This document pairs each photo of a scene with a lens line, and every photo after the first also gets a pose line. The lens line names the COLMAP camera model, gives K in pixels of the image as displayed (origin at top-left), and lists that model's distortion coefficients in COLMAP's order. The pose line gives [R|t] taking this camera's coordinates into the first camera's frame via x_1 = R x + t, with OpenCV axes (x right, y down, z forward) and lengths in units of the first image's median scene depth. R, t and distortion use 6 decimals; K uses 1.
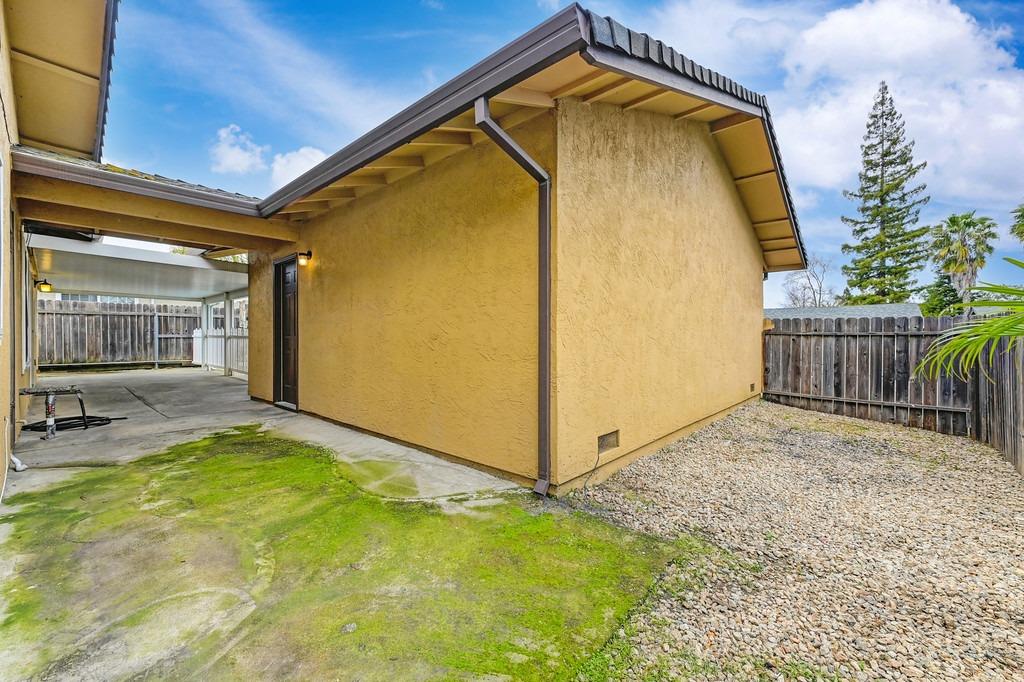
lens RADIAL K [[410.9, 0, 512.5], [0, 410.9, 335.3], [0, 0, 1]] dist [0.006887, -0.001015]
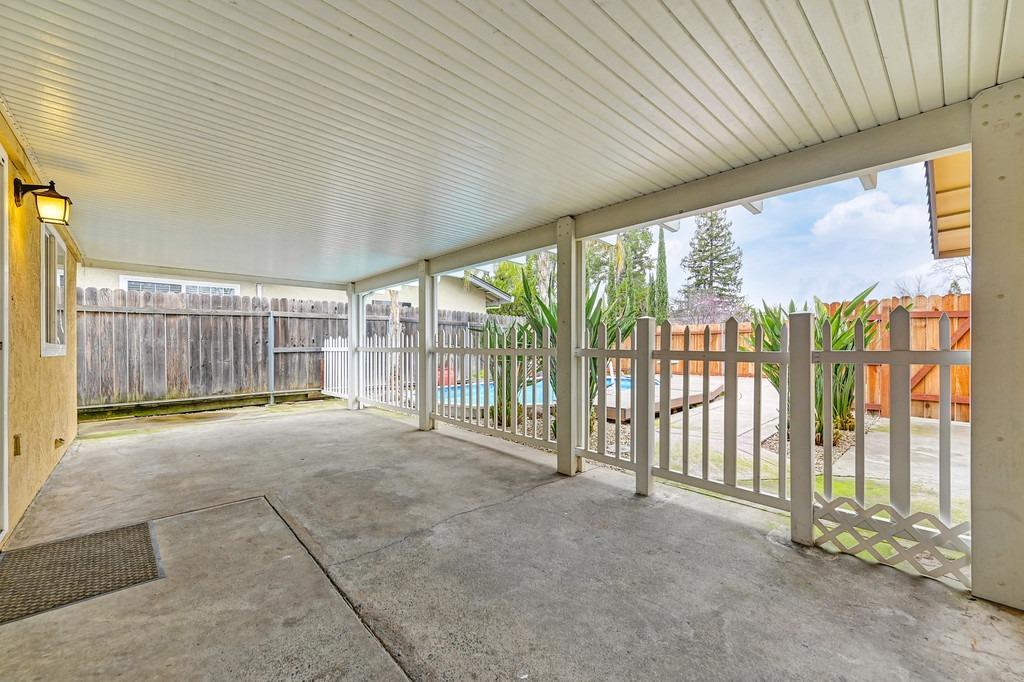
lens RADIAL K [[410.9, 0, 512.5], [0, 410.9, 335.3], [0, 0, 1]] dist [0.006887, -0.001015]
pose [[0.995188, -0.017108, -0.096480, -0.472202], [0.015281, 0.999690, -0.019652, -0.002710], [0.096787, 0.018083, 0.995141, 0.453618]]
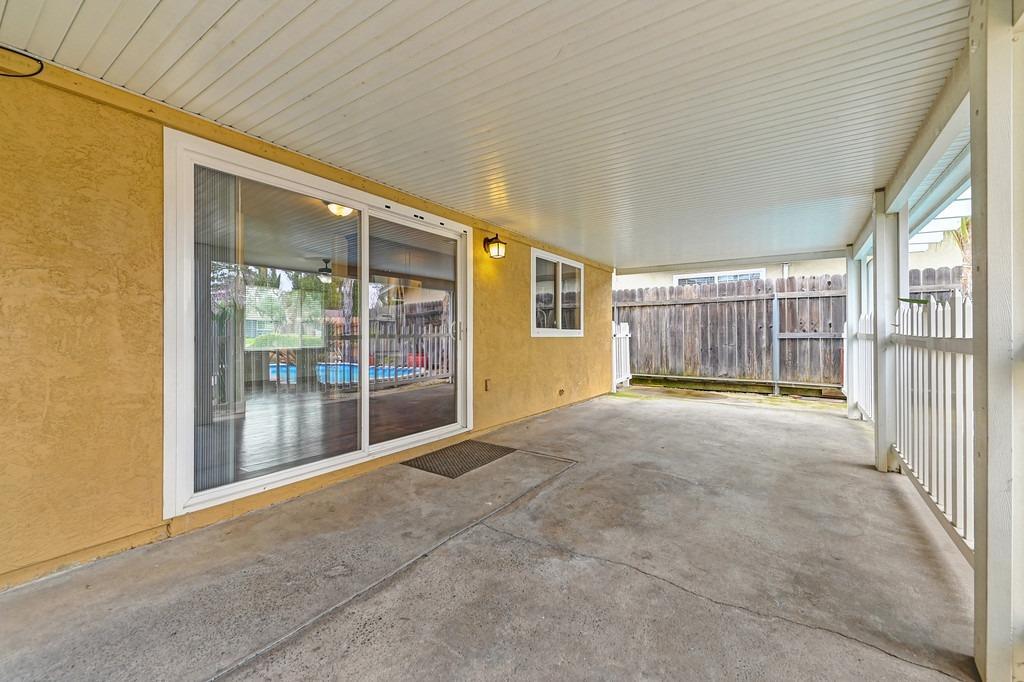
lens RADIAL K [[410.9, 0, 512.5], [0, 410.9, 335.3], [0, 0, 1]] dist [0.006887, -0.001015]
pose [[0.116126, -0.000563, -0.993234, -0.371416], [0.005740, 0.999984, 0.000104, -0.000884], [0.993218, -0.005713, 0.116128, 0.609170]]
